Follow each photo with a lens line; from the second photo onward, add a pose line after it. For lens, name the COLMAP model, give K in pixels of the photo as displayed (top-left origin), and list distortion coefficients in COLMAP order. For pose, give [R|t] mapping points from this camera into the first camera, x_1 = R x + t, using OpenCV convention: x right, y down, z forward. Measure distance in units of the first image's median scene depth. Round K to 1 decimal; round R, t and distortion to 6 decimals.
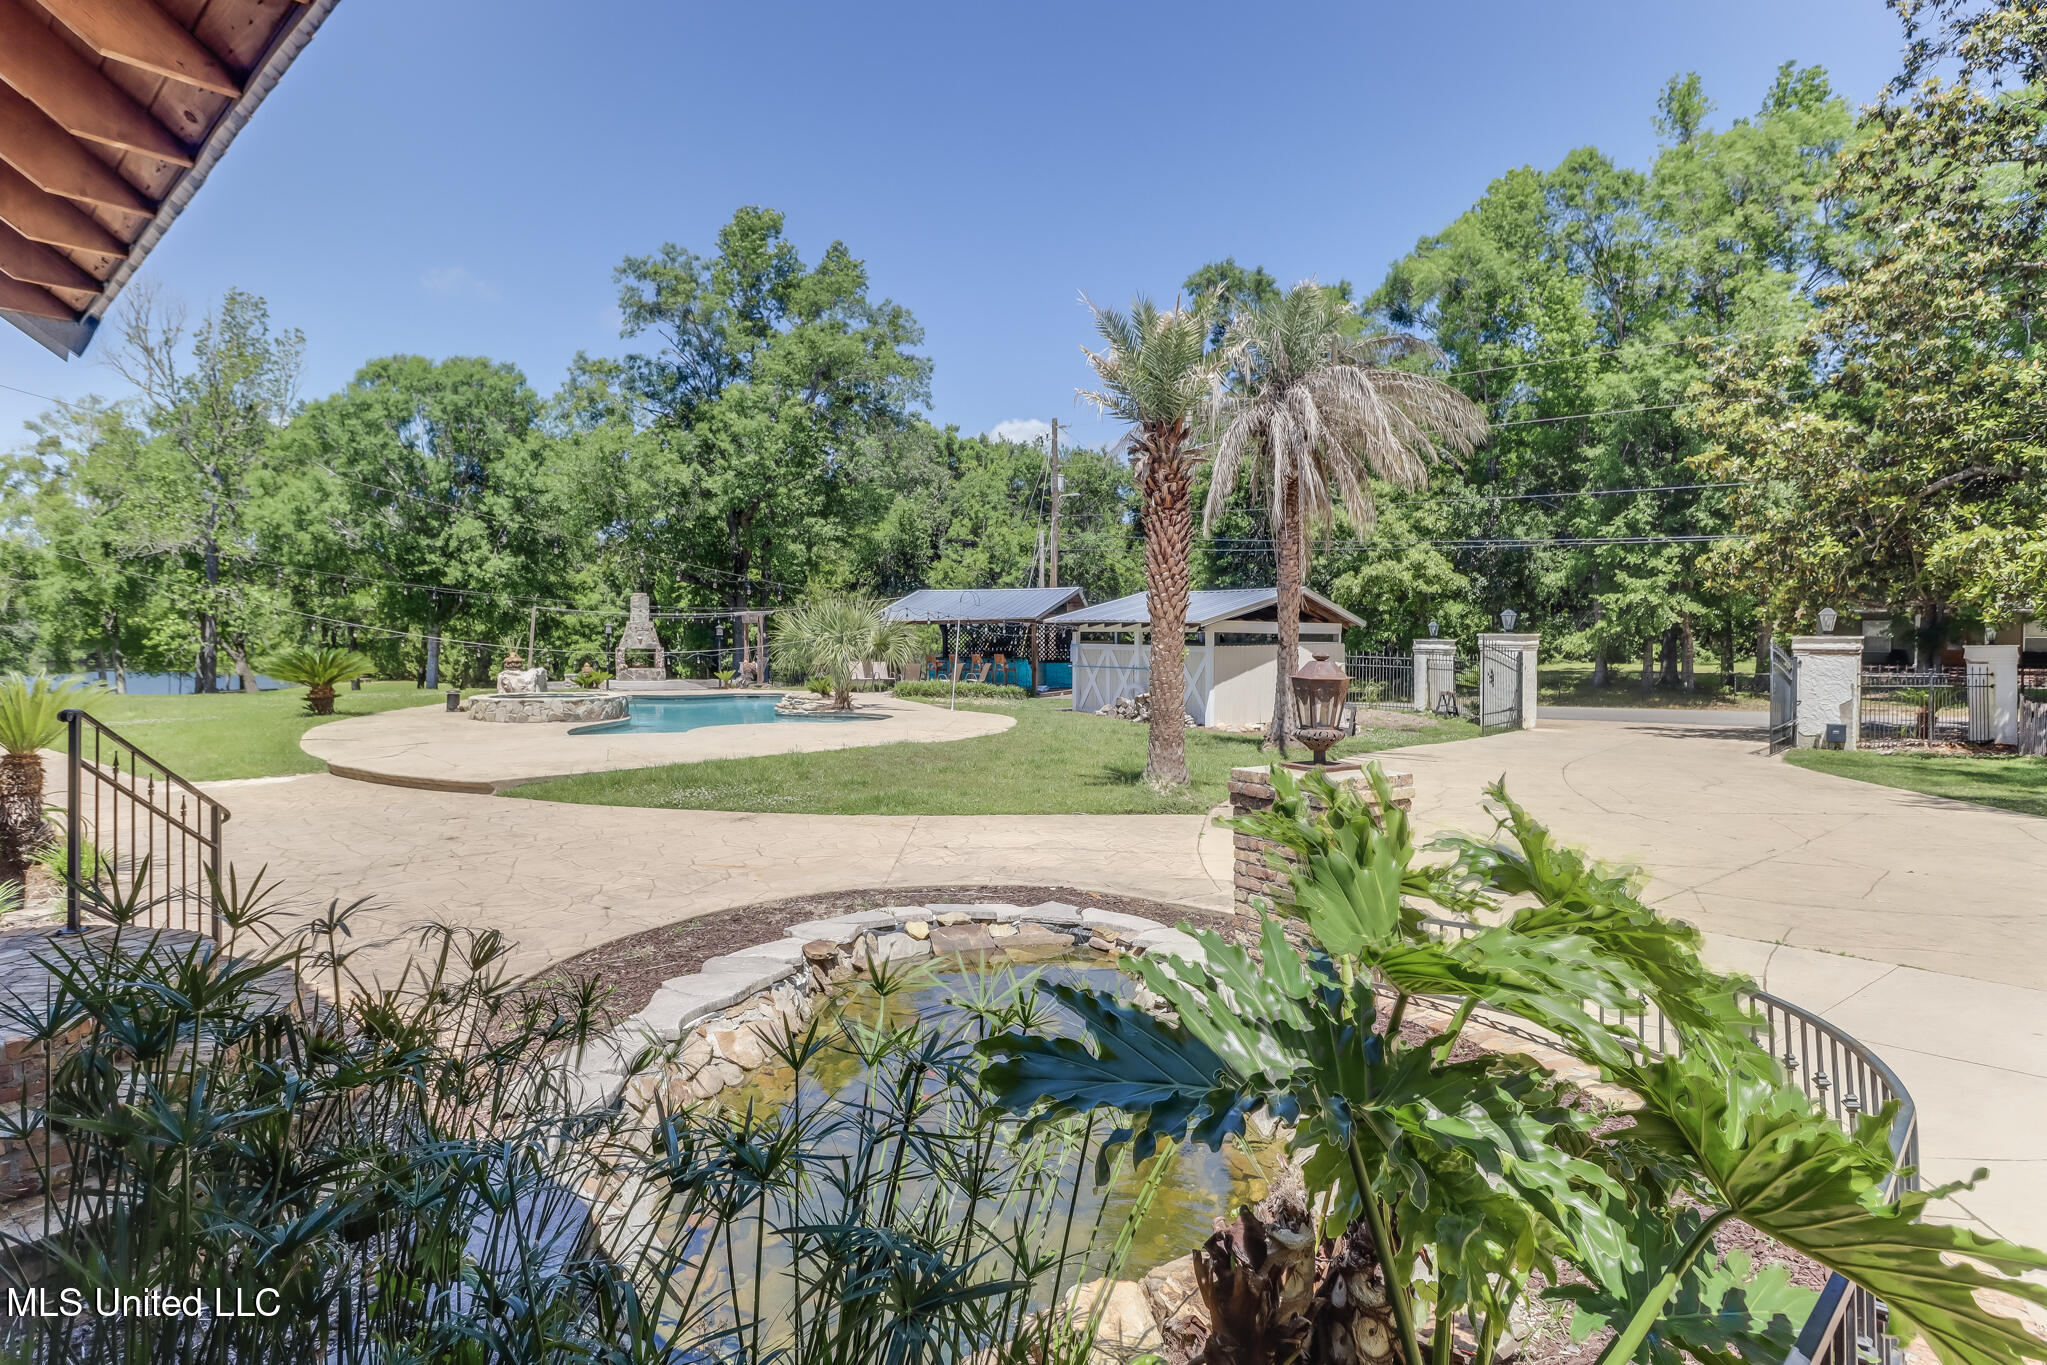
lens RADIAL K [[1036.5, 0, 1020.2], [0, 1036.5, 663.5], [0, 0, 1]] dist [0.004139, 0.000135]
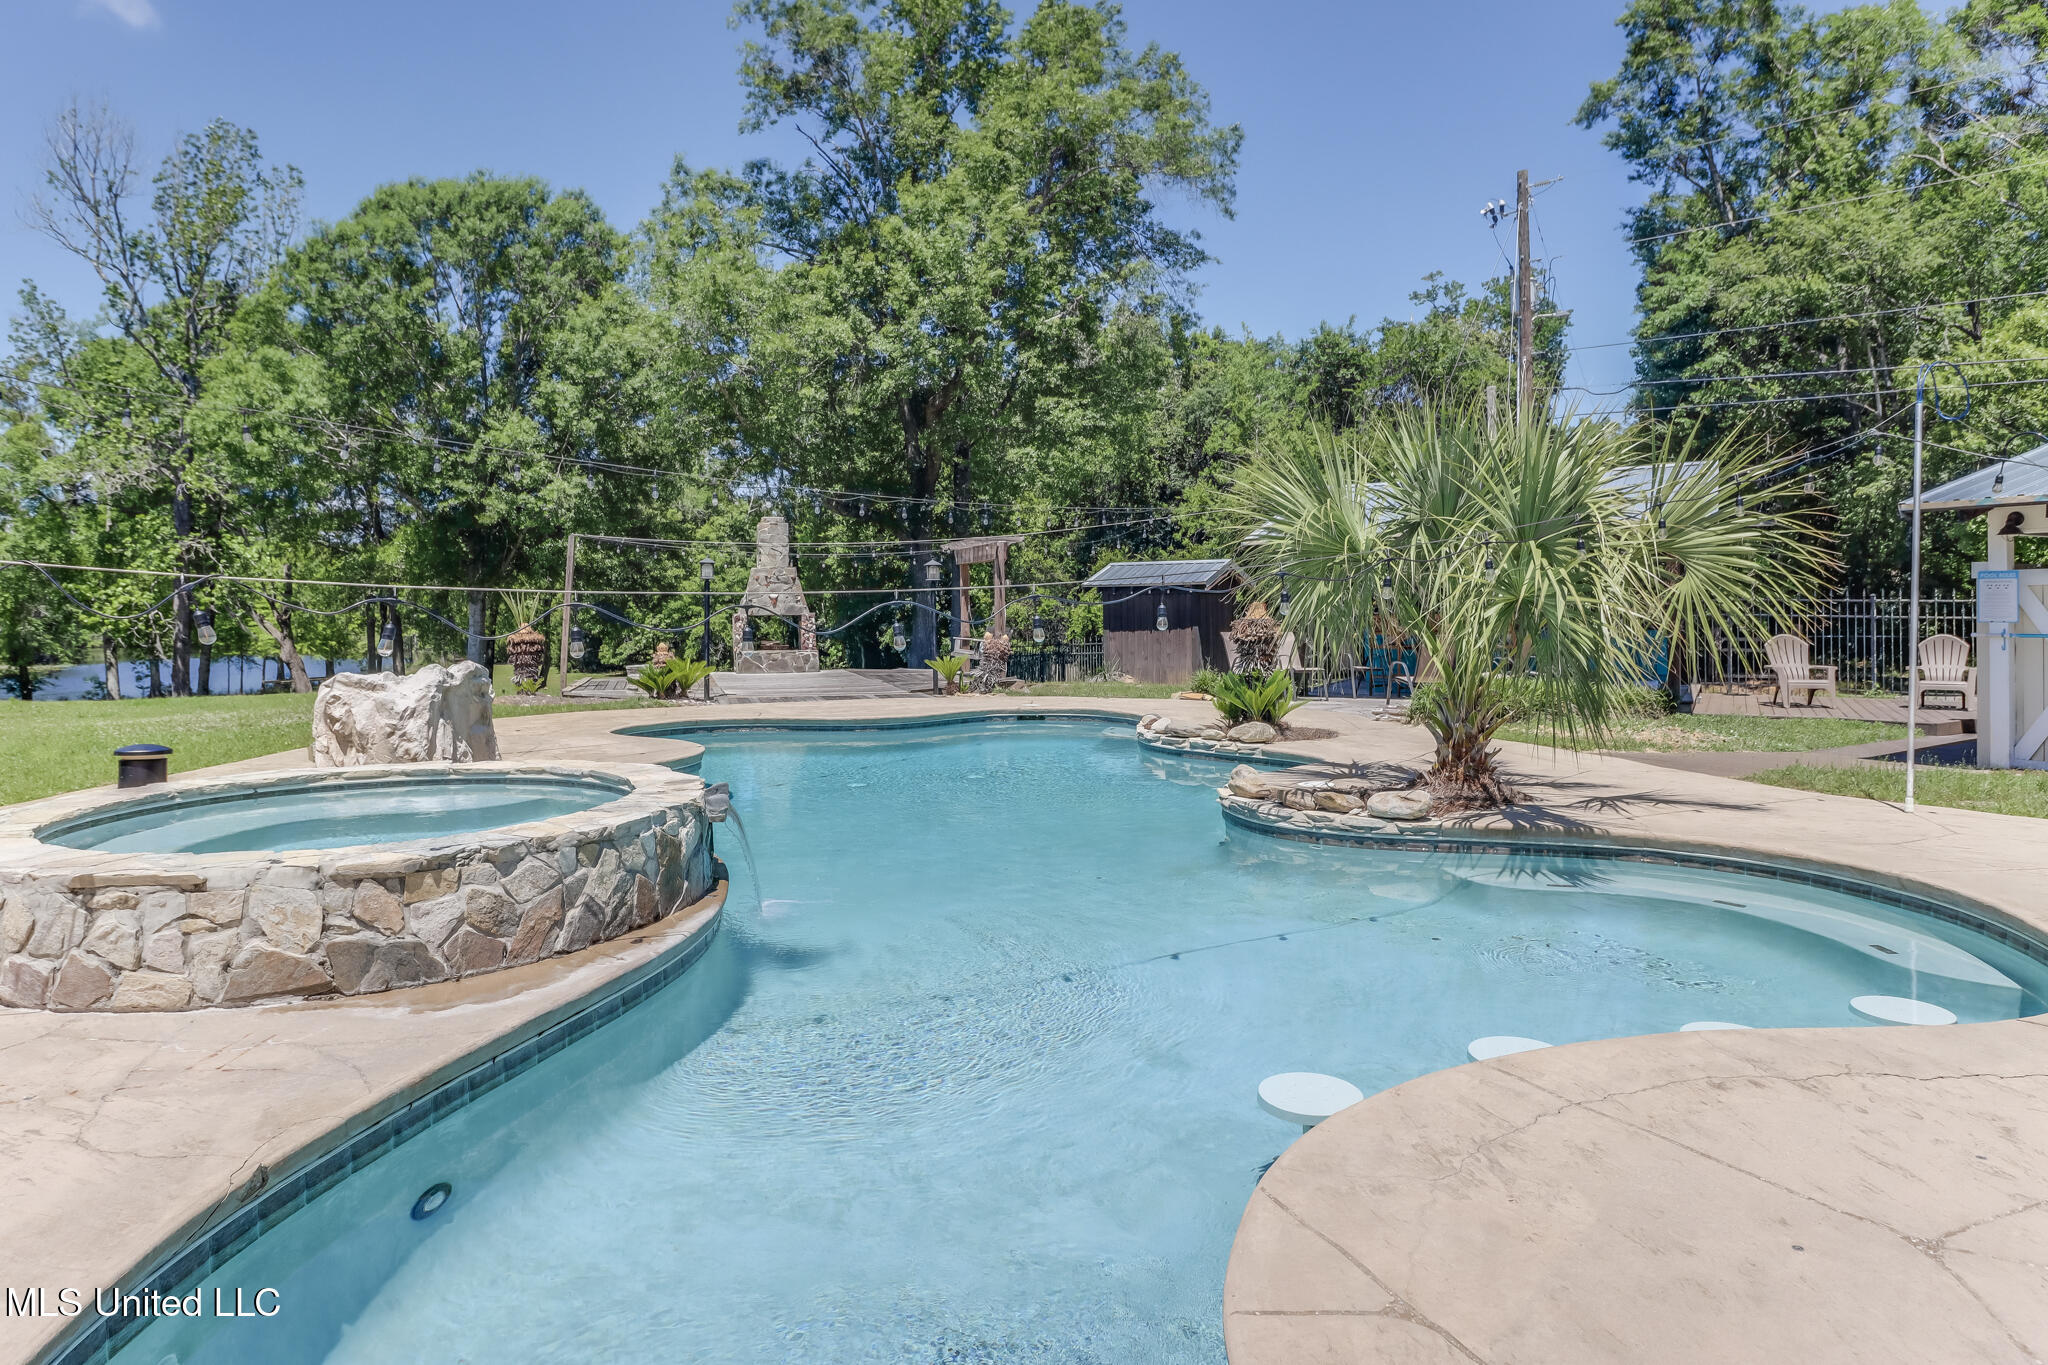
lens RADIAL K [[980.9, 0, 1013.1], [0, 980.9, 635.7], [0, 0, 1]] dist [-0.003039, -0.000894]
pose [[0.992940, -0.016003, -0.117537, -0.154472], [0.015987, 0.999872, -0.001083, -0.000785], [0.117540, -0.000804, 0.993068, 0.428593]]
